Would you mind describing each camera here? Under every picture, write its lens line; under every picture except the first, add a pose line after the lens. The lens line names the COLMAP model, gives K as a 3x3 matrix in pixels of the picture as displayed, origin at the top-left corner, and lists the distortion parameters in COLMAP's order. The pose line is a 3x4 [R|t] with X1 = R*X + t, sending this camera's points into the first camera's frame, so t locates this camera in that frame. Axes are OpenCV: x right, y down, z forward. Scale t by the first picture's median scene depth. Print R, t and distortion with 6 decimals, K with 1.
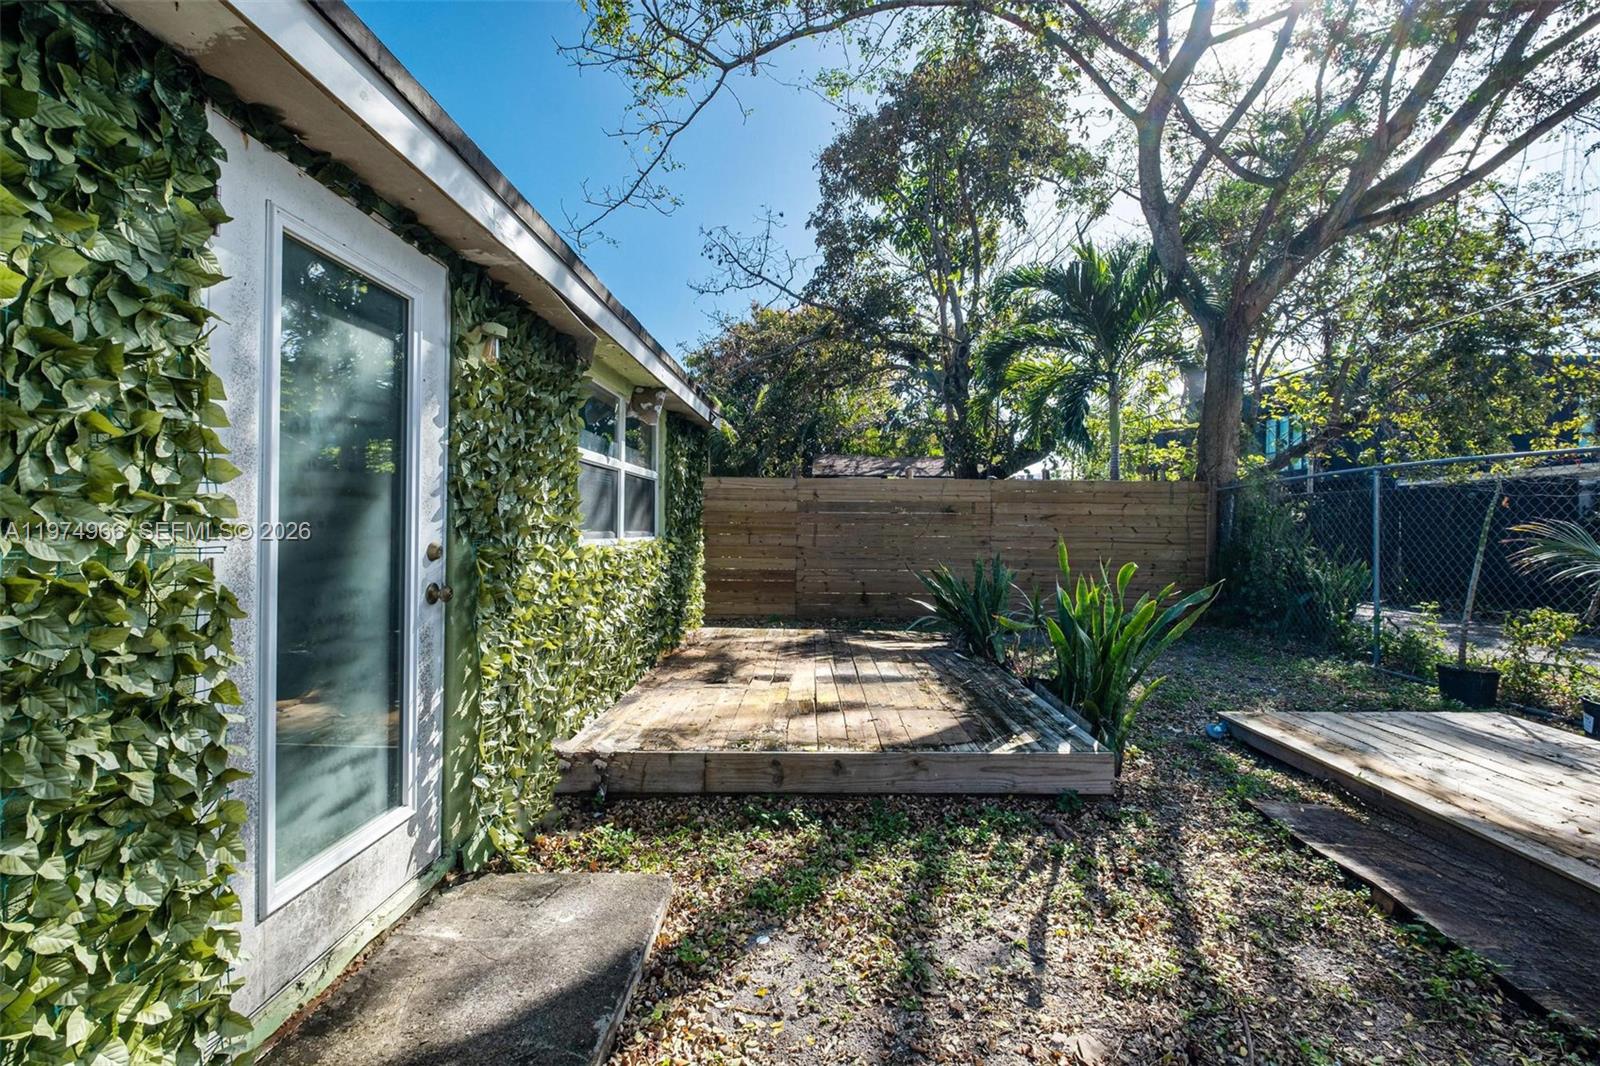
lens RADIAL K [[707.9, 0, 816.3], [0, 707.9, 521.0], [0, 0, 1]] dist [0.000712, -0.000997]
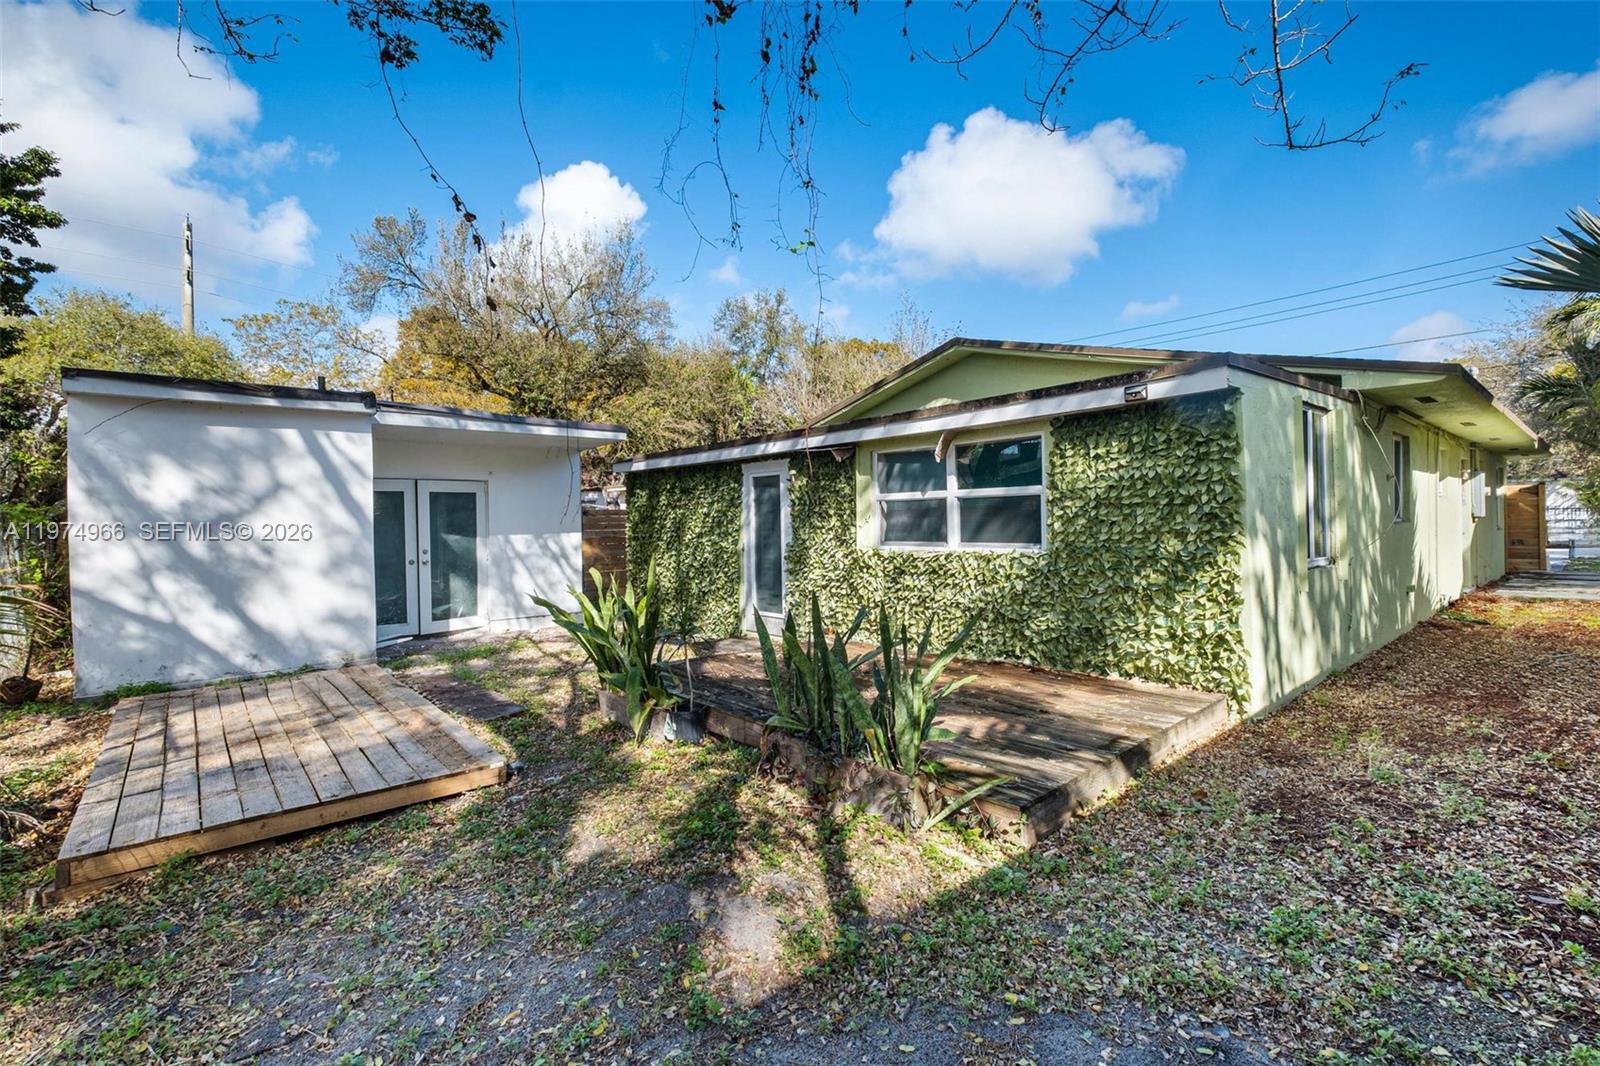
lens RADIAL K [[707.9, 0, 816.3], [0, 707.9, 521.0], [0, 0, 1]] dist [0.000712, -0.000997]
pose [[-0.740029, 0.009020, -0.672515, 1.539249], [0.015001, 0.999883, -0.003096, -0.053181], [0.672408, -0.012380, -0.740077, 3.381215]]
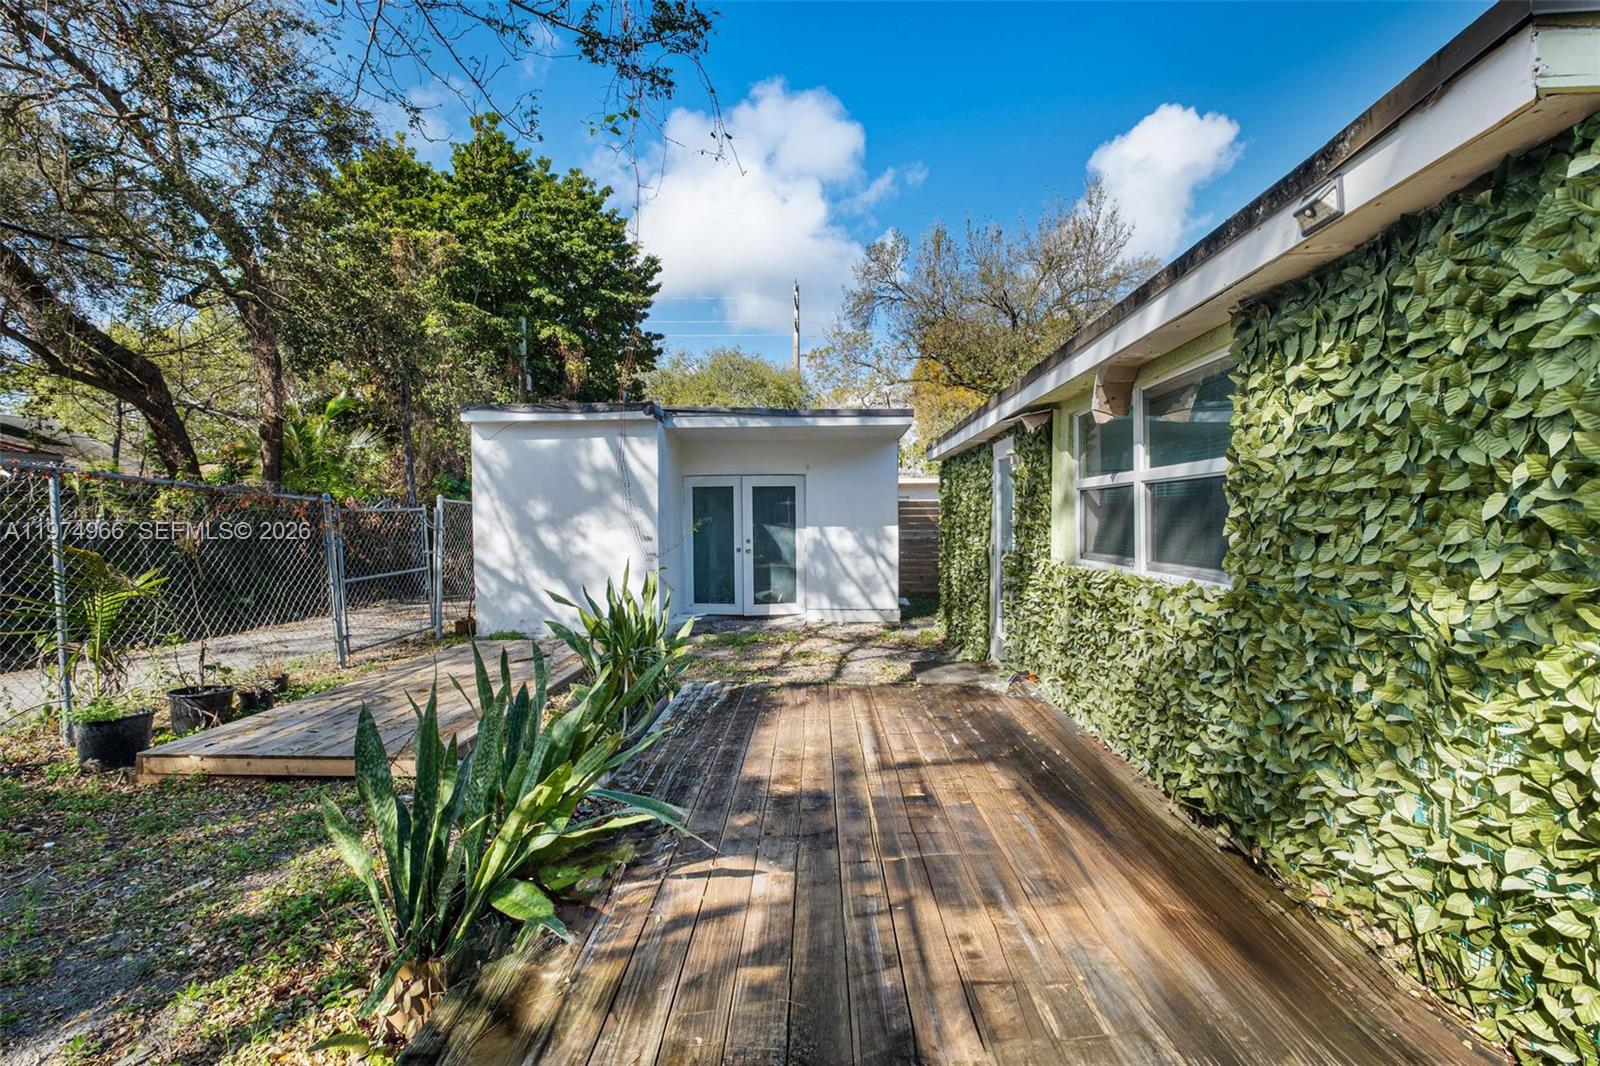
lens RADIAL K [[704.9, 0, 812.2], [0, 704.9, 527.2], [0, 0, 1]] dist [-0.000734, -0.000497]
pose [[-0.999837, -0.001210, 0.018013, 0.146344], [-0.000981, 0.999919, 0.012720, -0.064841], [-0.018027, 0.012700, -0.999757, 3.304647]]
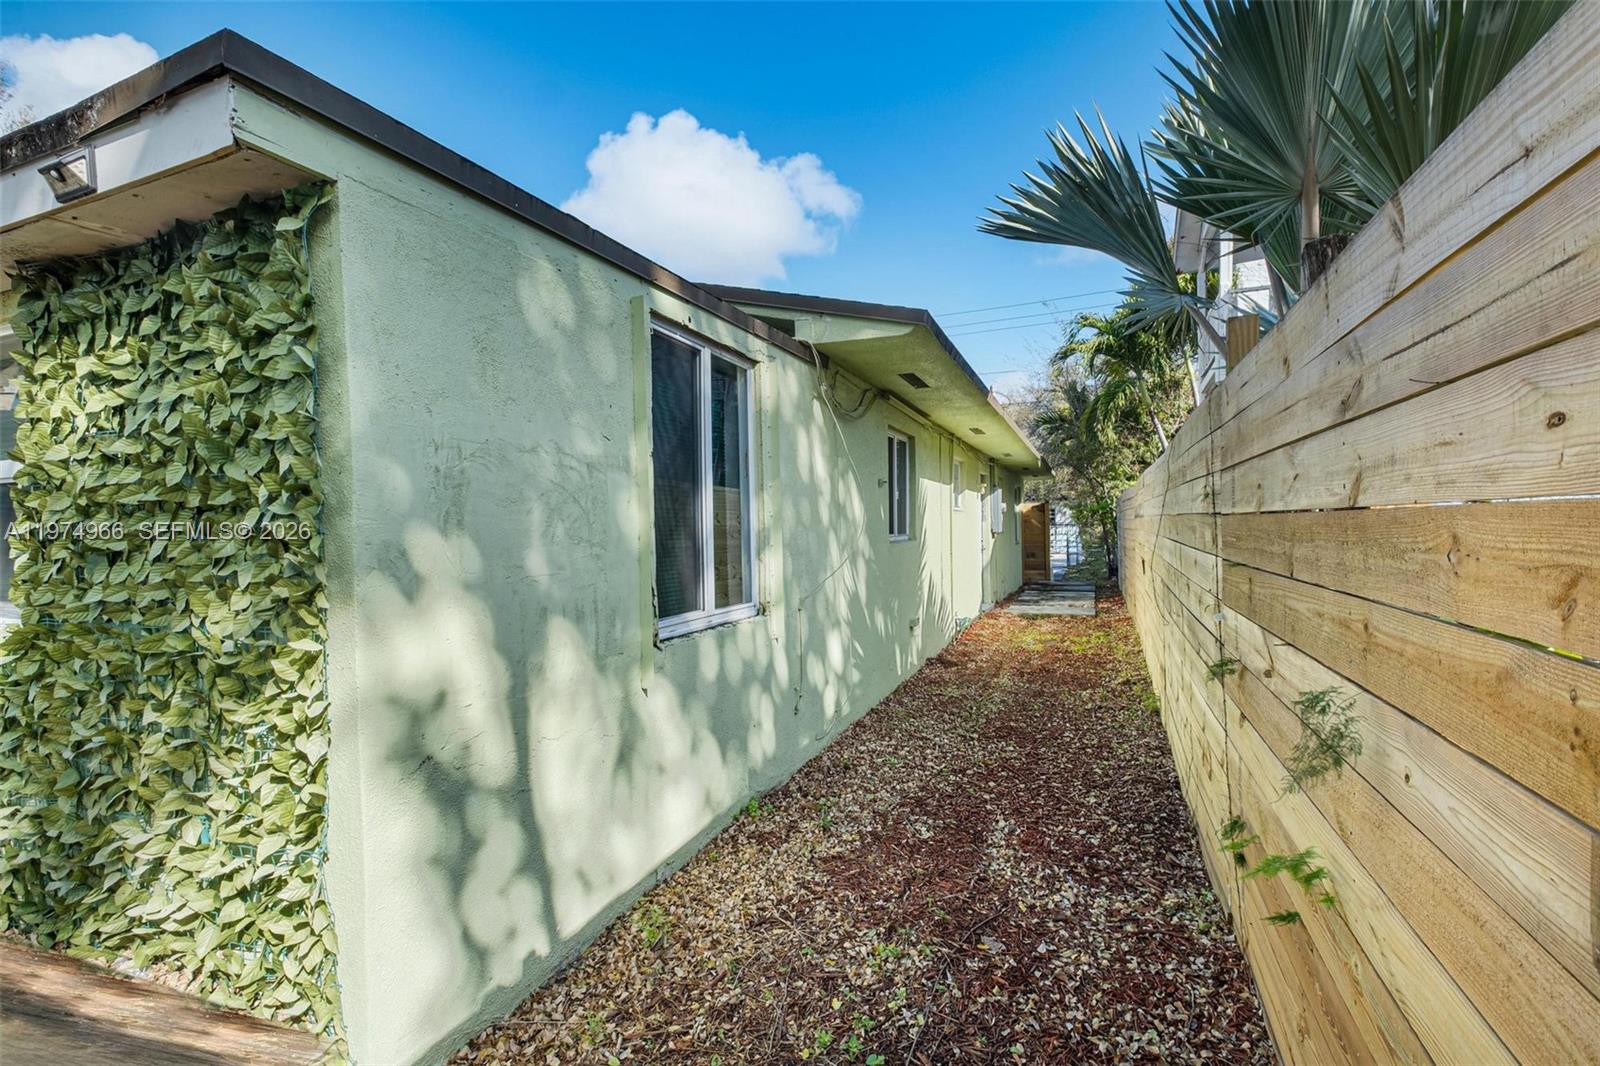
lens RADIAL K [[707.9, 0, 816.3], [0, 707.9, 521.0], [0, 0, 1]] dist [0.000712, -0.000997]
pose [[-0.353969, -0.007938, -0.935224, -0.012361], [0.013143, 0.999823, -0.013461, -0.059249], [0.935165, -0.017056, -0.353802, 3.404562]]
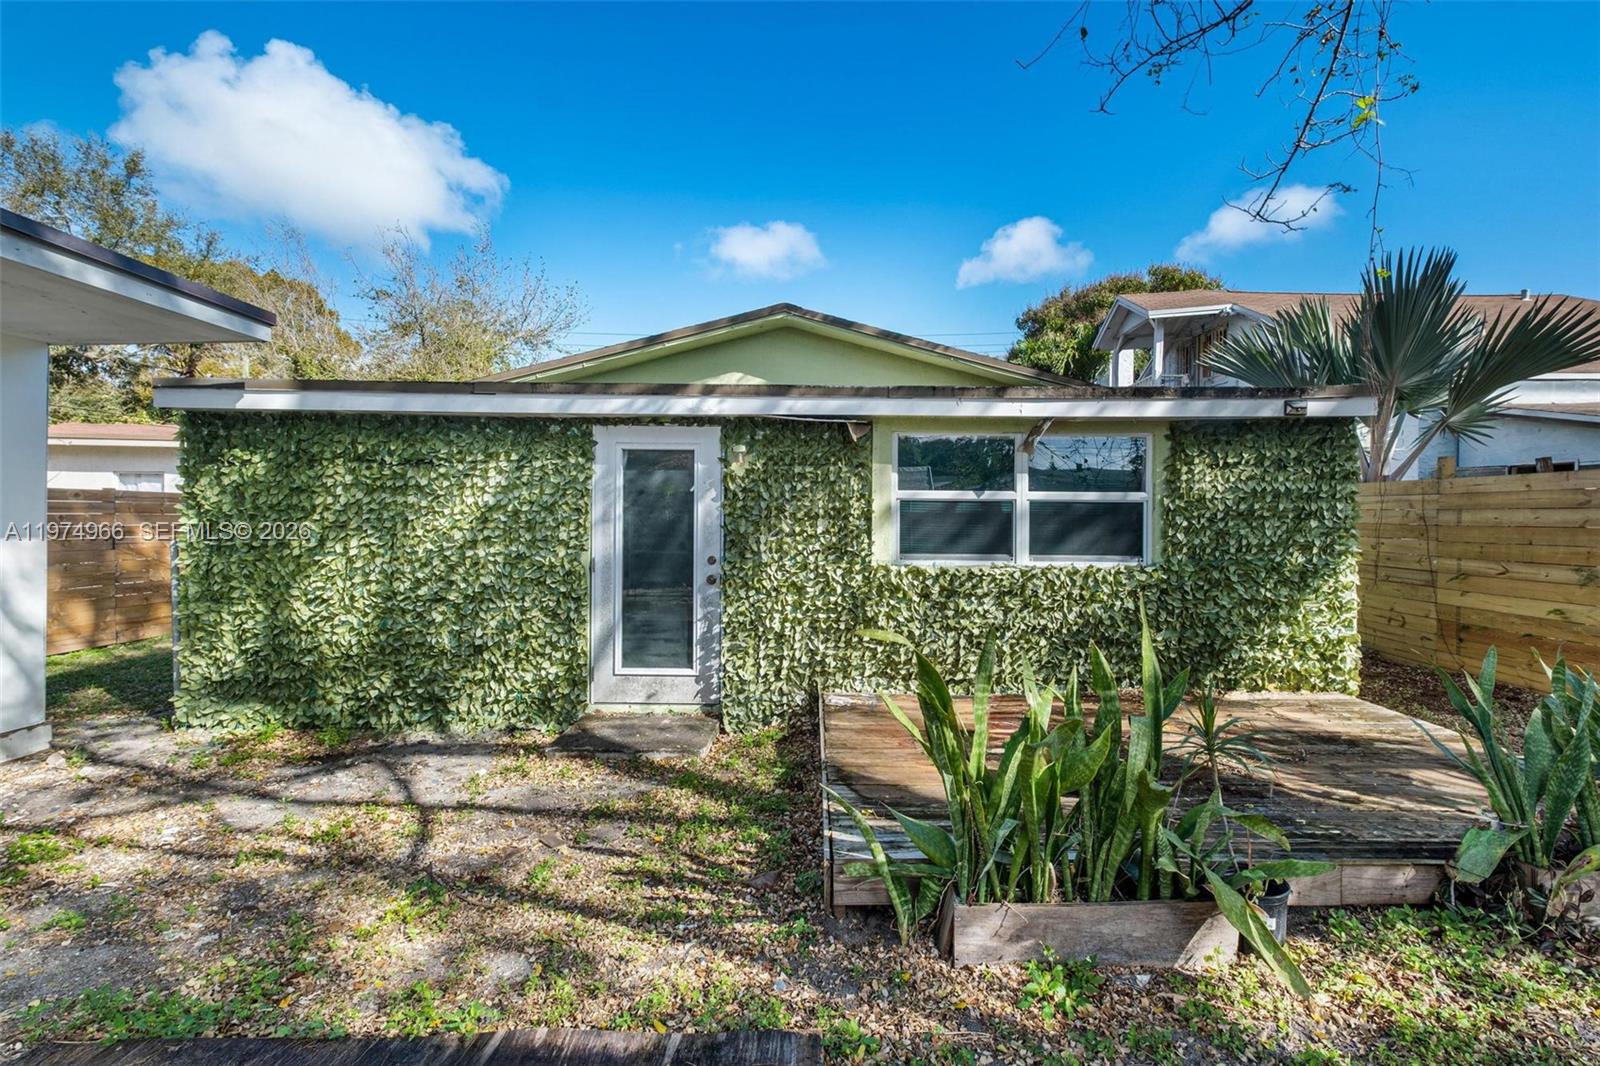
lens RADIAL K [[704.9, 0, 812.2], [0, 704.9, 527.2], [0, 0, 1]] dist [-0.000734, -0.000497]
pose [[0.002331, 0.005825, -0.999980, 1.538436], [-0.007163, 0.999957, 0.005808, -0.067312], [0.999972, 0.007149, 0.002373, 1.243963]]
